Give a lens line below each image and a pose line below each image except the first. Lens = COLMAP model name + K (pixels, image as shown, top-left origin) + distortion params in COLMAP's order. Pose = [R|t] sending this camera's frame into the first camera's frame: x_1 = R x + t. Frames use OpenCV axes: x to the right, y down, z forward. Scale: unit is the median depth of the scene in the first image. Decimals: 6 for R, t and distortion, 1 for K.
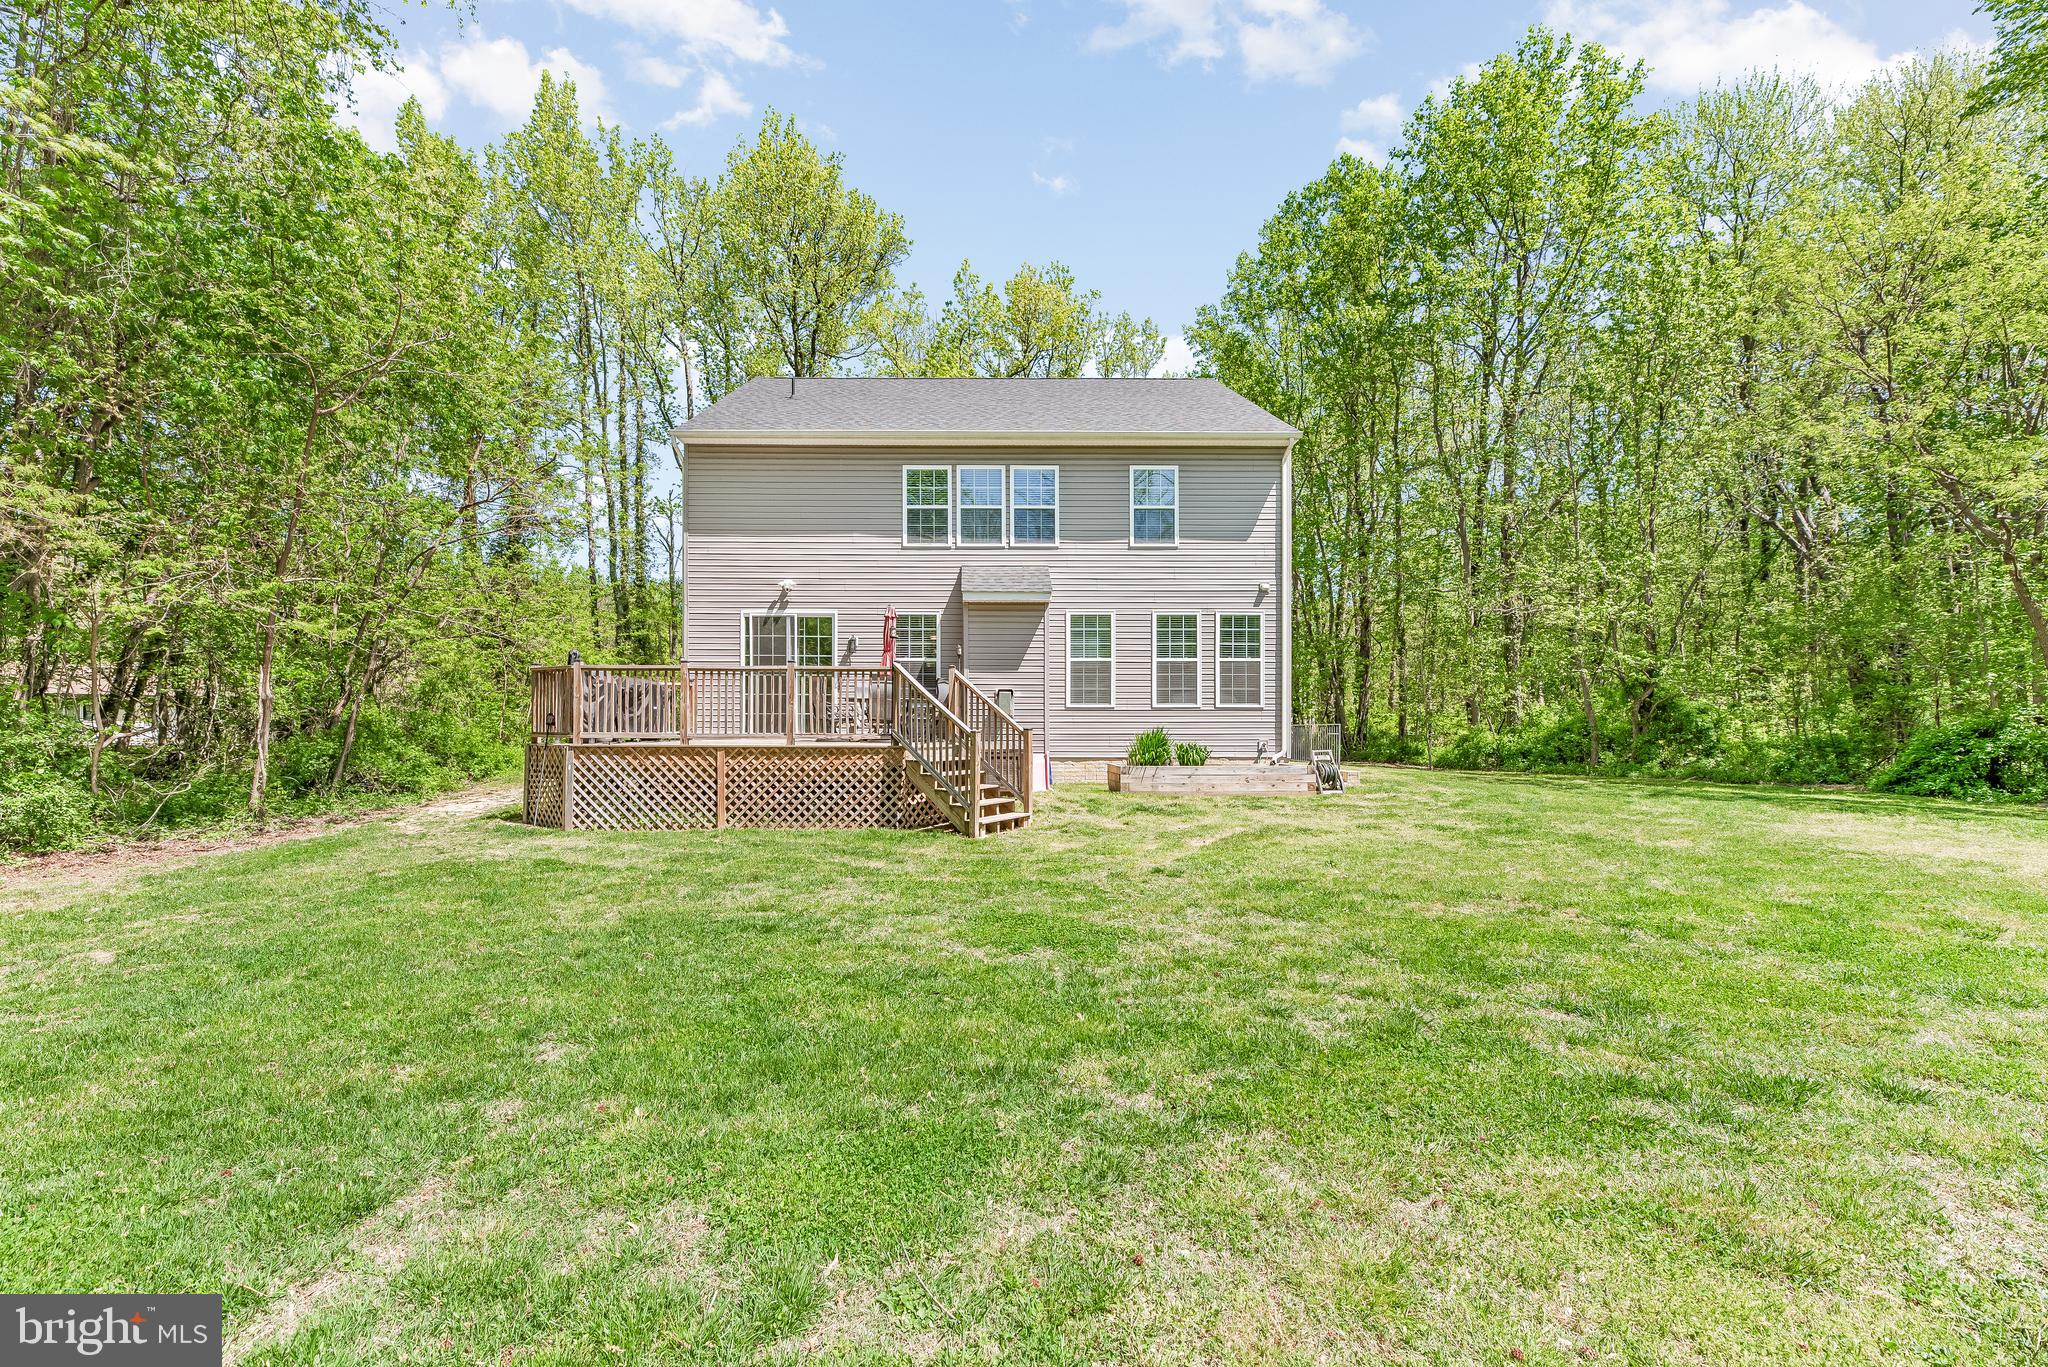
lens RADIAL K [[714.7, 0, 987.6], [0, 714.7, 729.9], [0, 0, 1]] dist [0.001995, 0.000048]
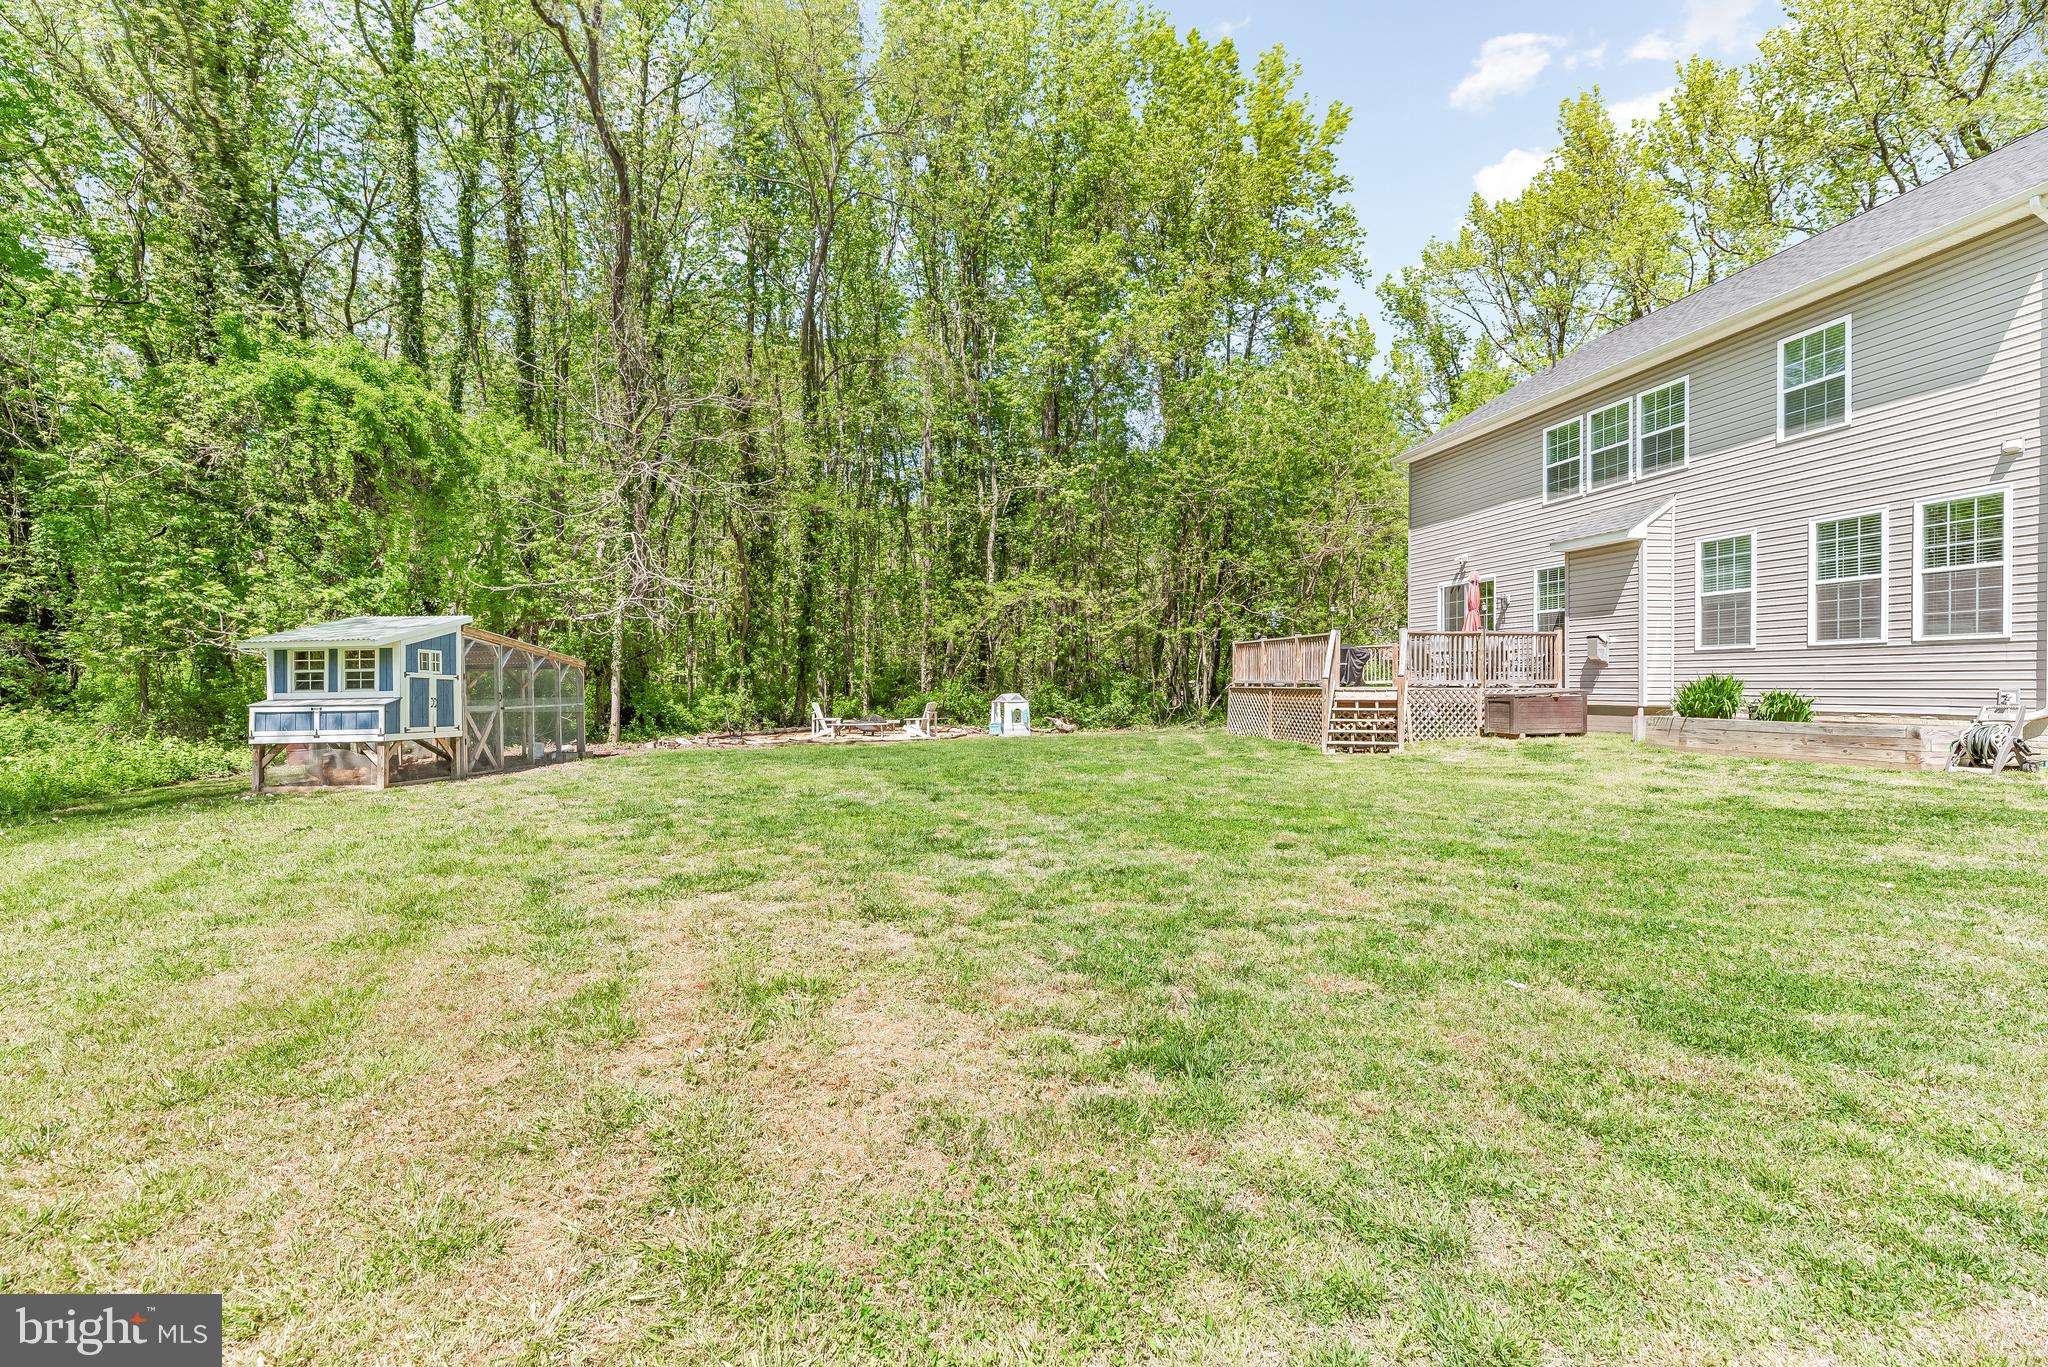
lens RADIAL K [[831.5, 0, 1004.1], [0, 831.5, 690.4], [0, 0, 1]] dist [0.001982, 0.000020]
pose [[0.149412, 0.011071, -0.988713, 0.981962], [0.009251, 0.999878, 0.012594, -0.002965], [0.988732, -0.011029, 0.149291, 0.014164]]
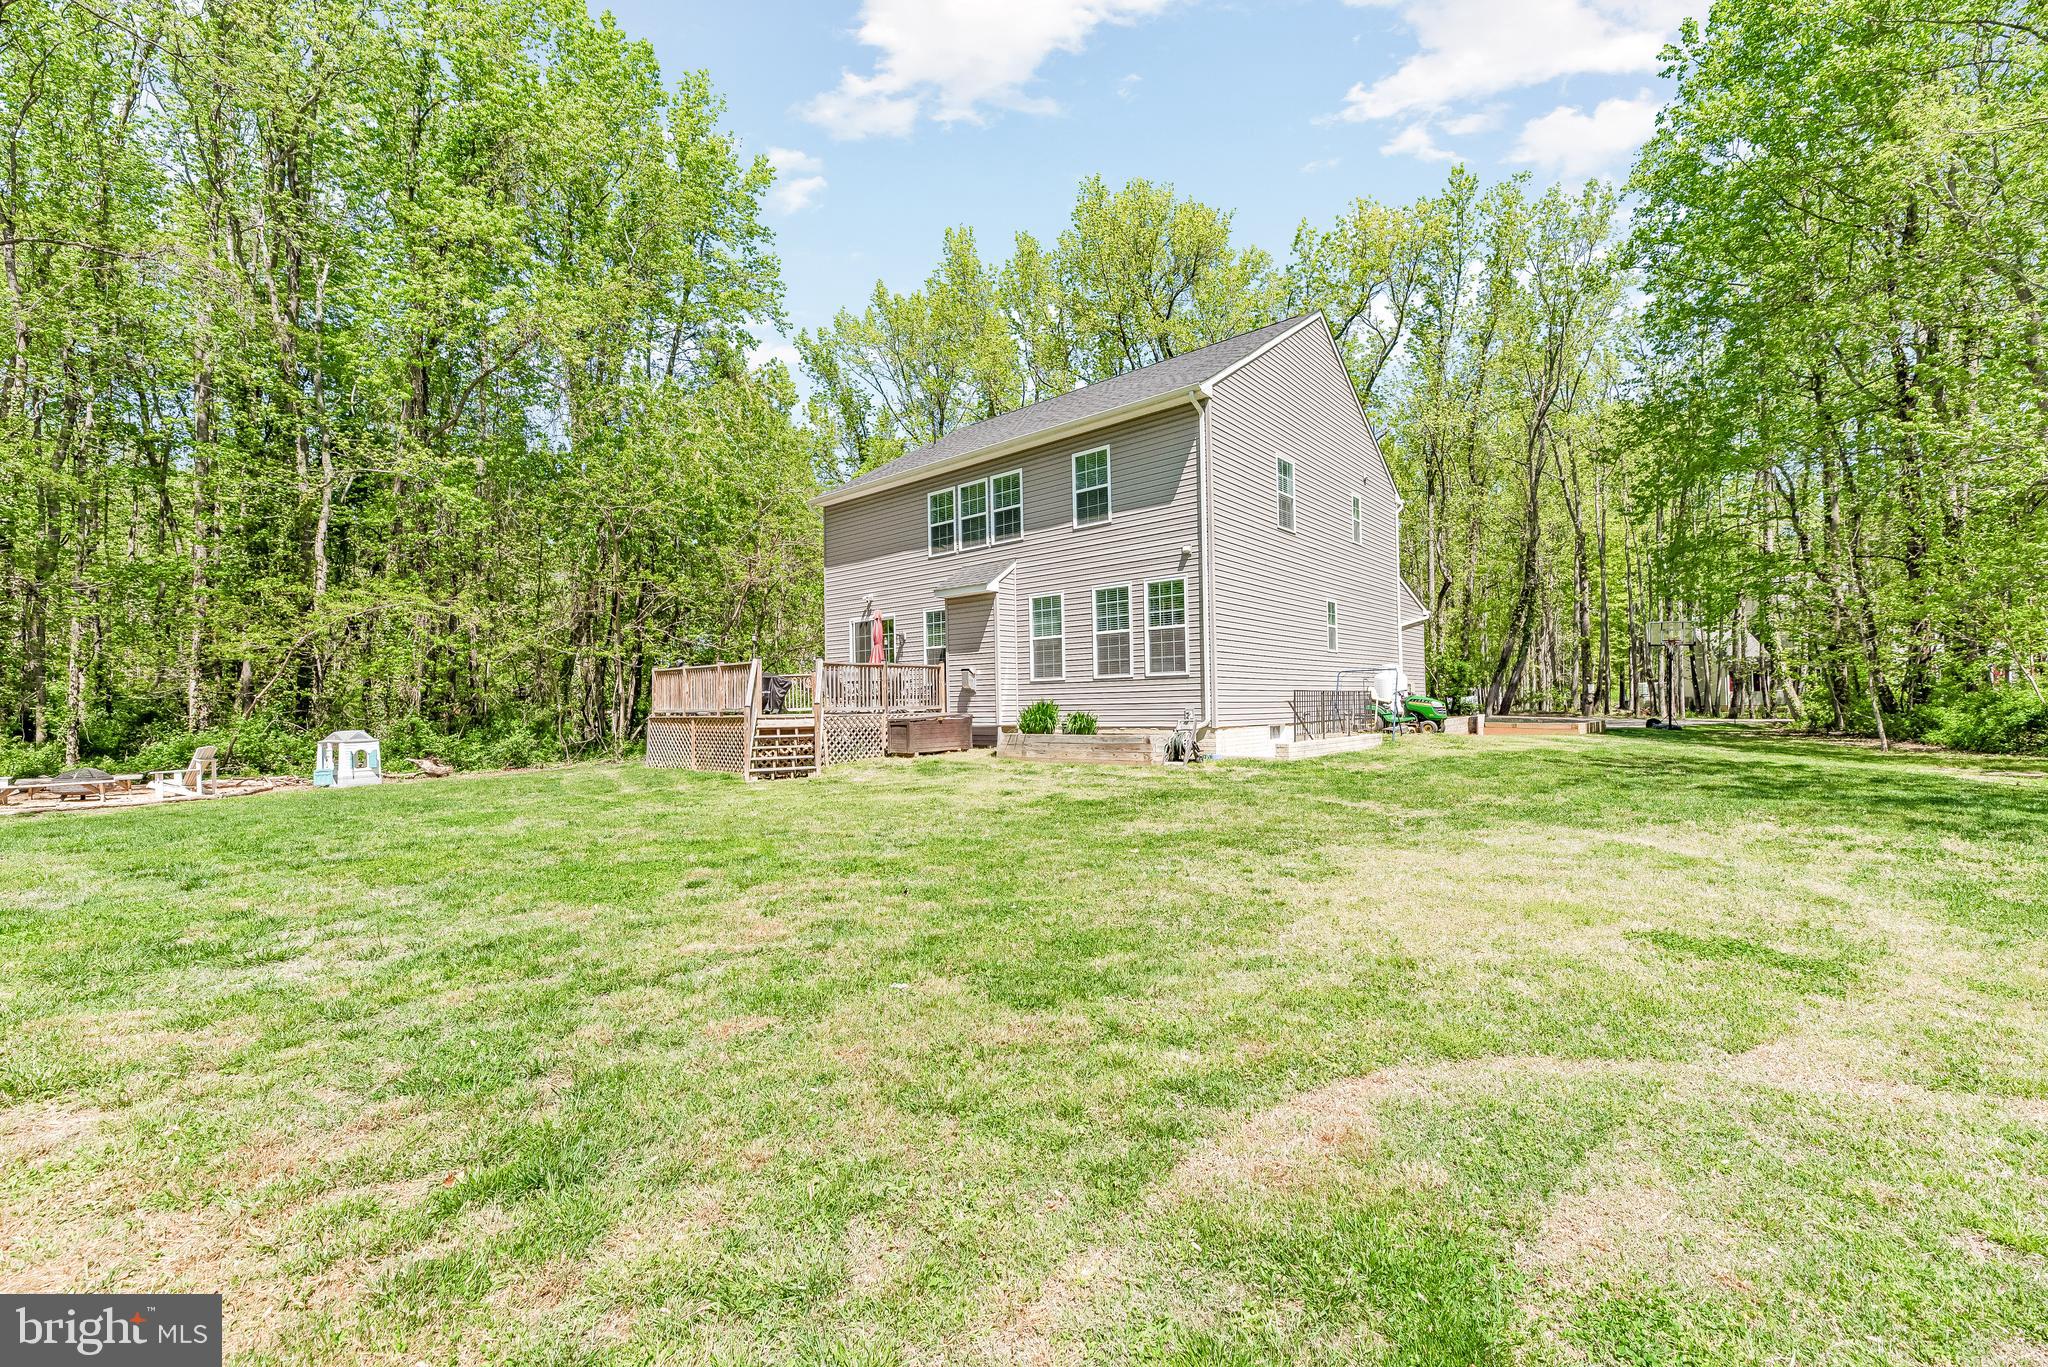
lens RADIAL K [[831.5, 0, 1017.5], [0, 831.5, 691.0], [0, 0, 1]] dist [0.001982, 0.000020]
pose [[0.733000, -0.021706, -0.679882, 0.974152], [0.019925, 0.999747, -0.010436, -0.003187], [0.679936, -0.005897, 0.733247, 0.030569]]
